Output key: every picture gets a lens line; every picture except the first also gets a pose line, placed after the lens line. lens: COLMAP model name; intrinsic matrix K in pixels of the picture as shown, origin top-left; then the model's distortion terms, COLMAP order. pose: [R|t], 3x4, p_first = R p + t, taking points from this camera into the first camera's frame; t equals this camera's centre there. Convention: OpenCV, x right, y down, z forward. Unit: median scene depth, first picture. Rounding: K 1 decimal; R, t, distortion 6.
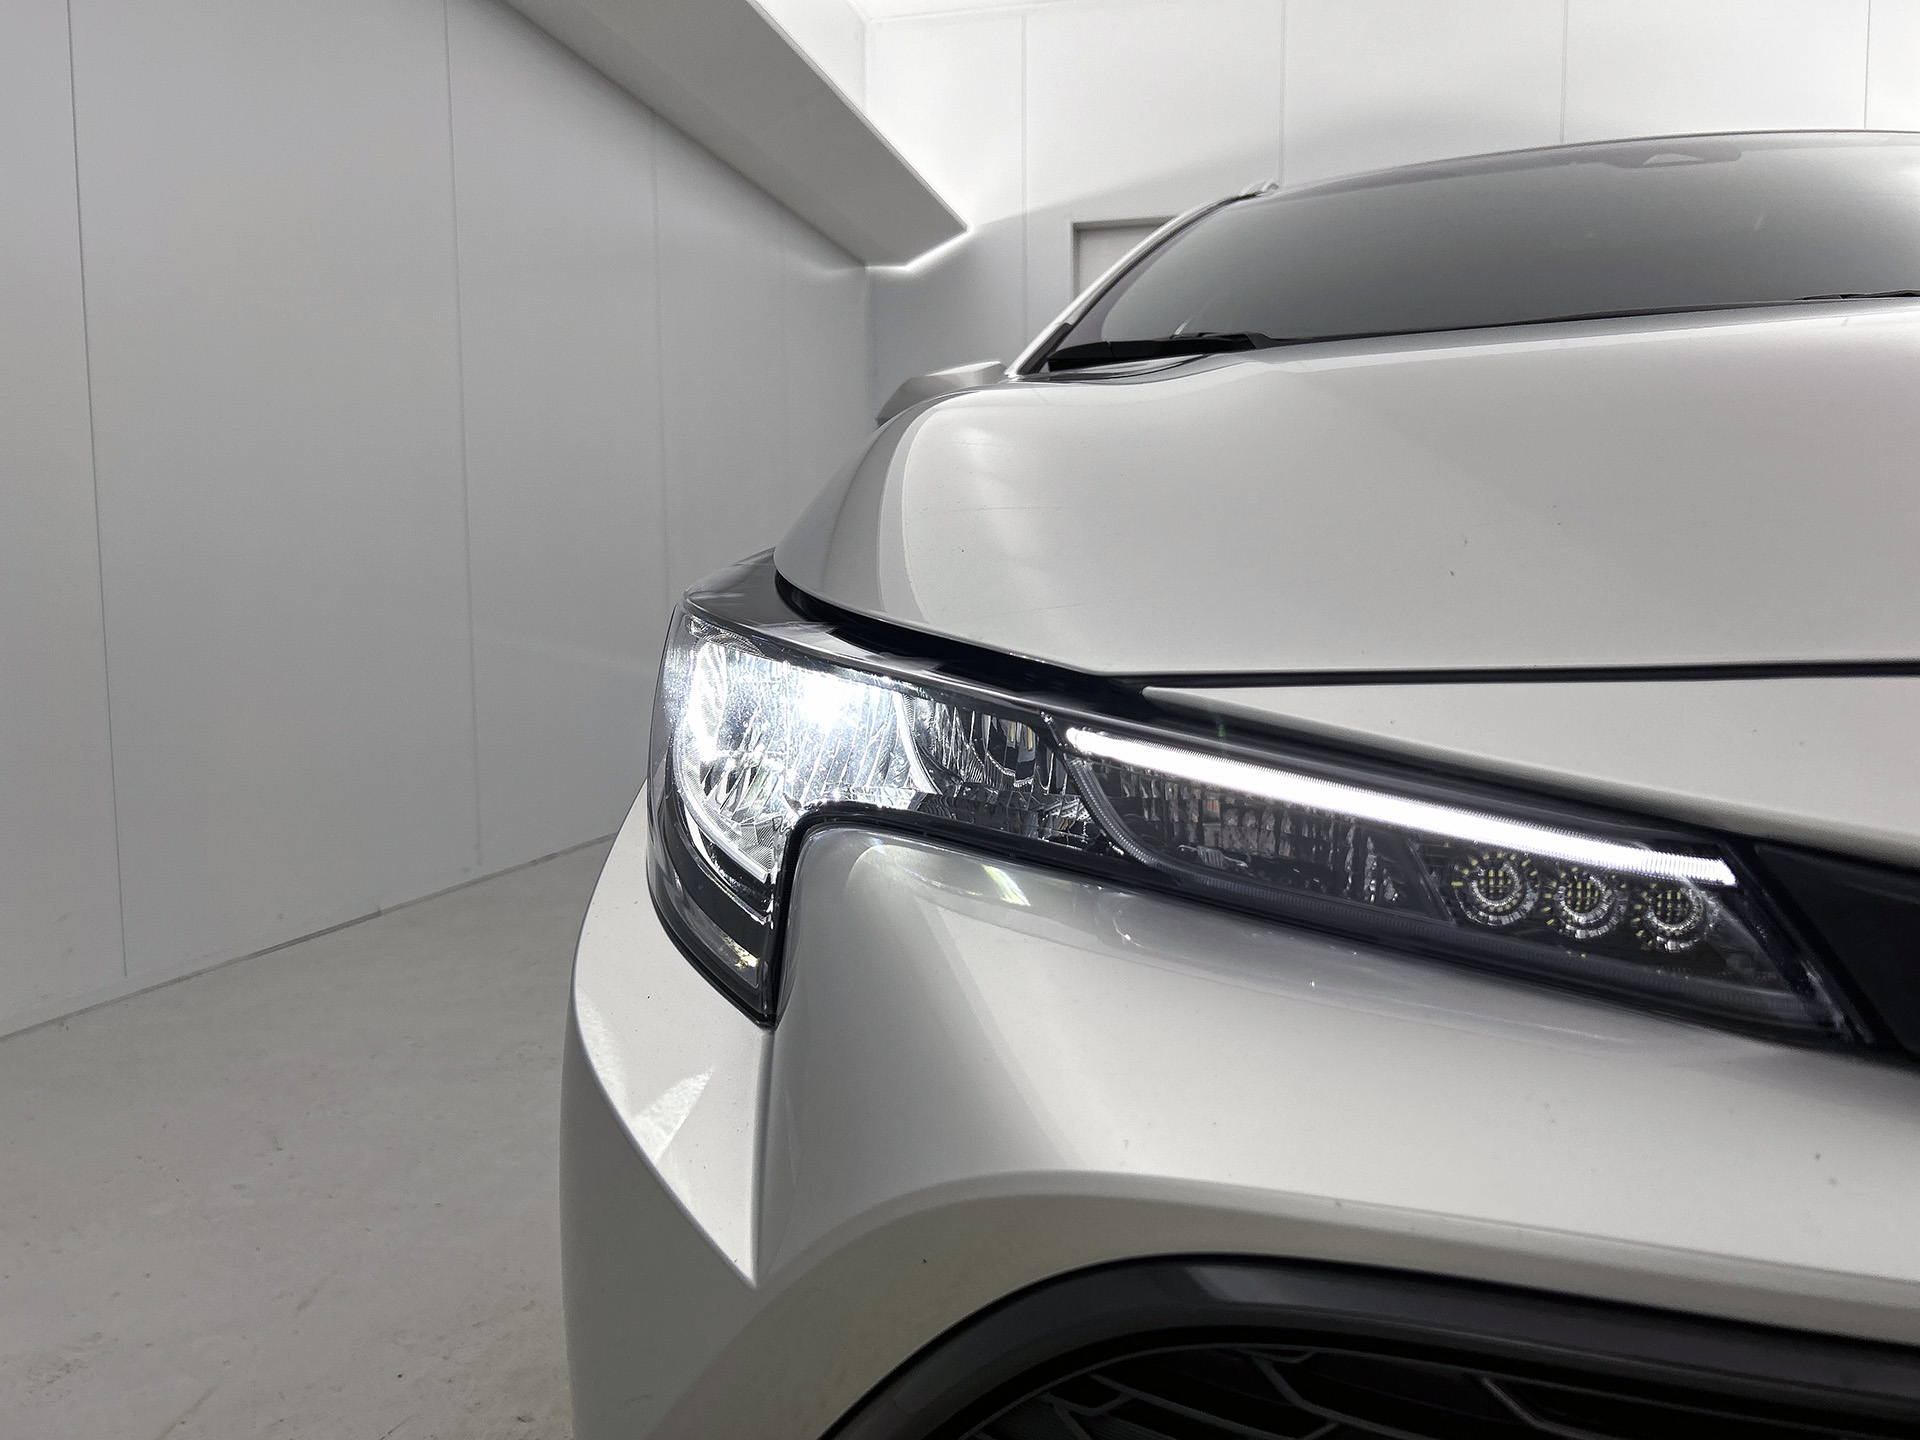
lens RADIAL K [[1469.5, 0, 960.0], [0, 1469.5, 720.0], [0, 0, 1]] dist [0.062100, -0.099122]
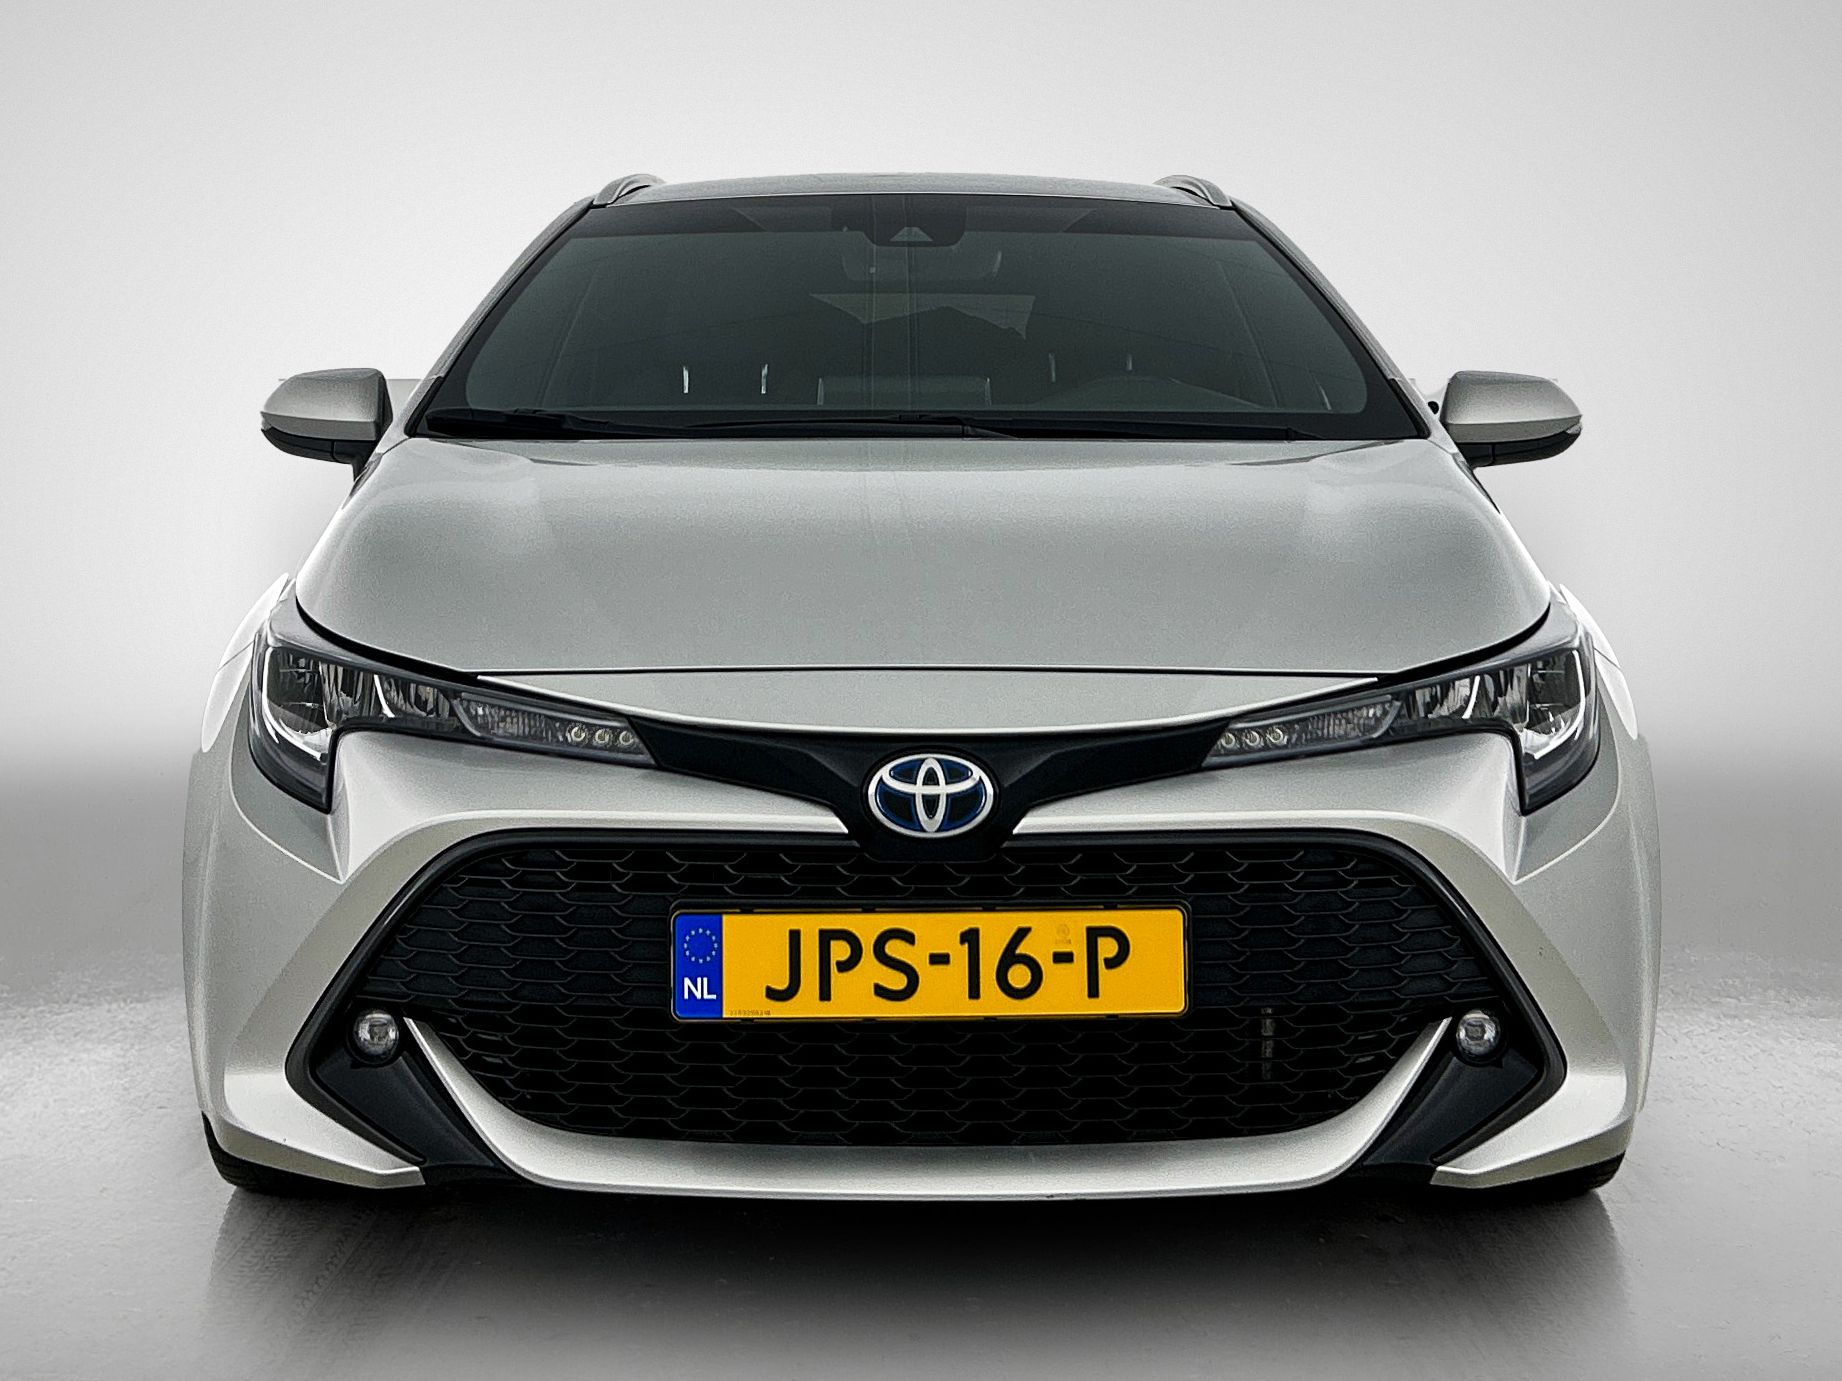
lens RADIAL K [[1409.8, 0, 921.0], [0, 1409.8, 690.5], [0, 0, 1]] dist [0.062100, -0.099122]
pose [[0.921925, -0.017327, 0.386981, -0.158110], [0.012632, 0.999813, 0.014673, -0.025354], [-0.387163, -0.008639, 0.921971, -2.024352]]
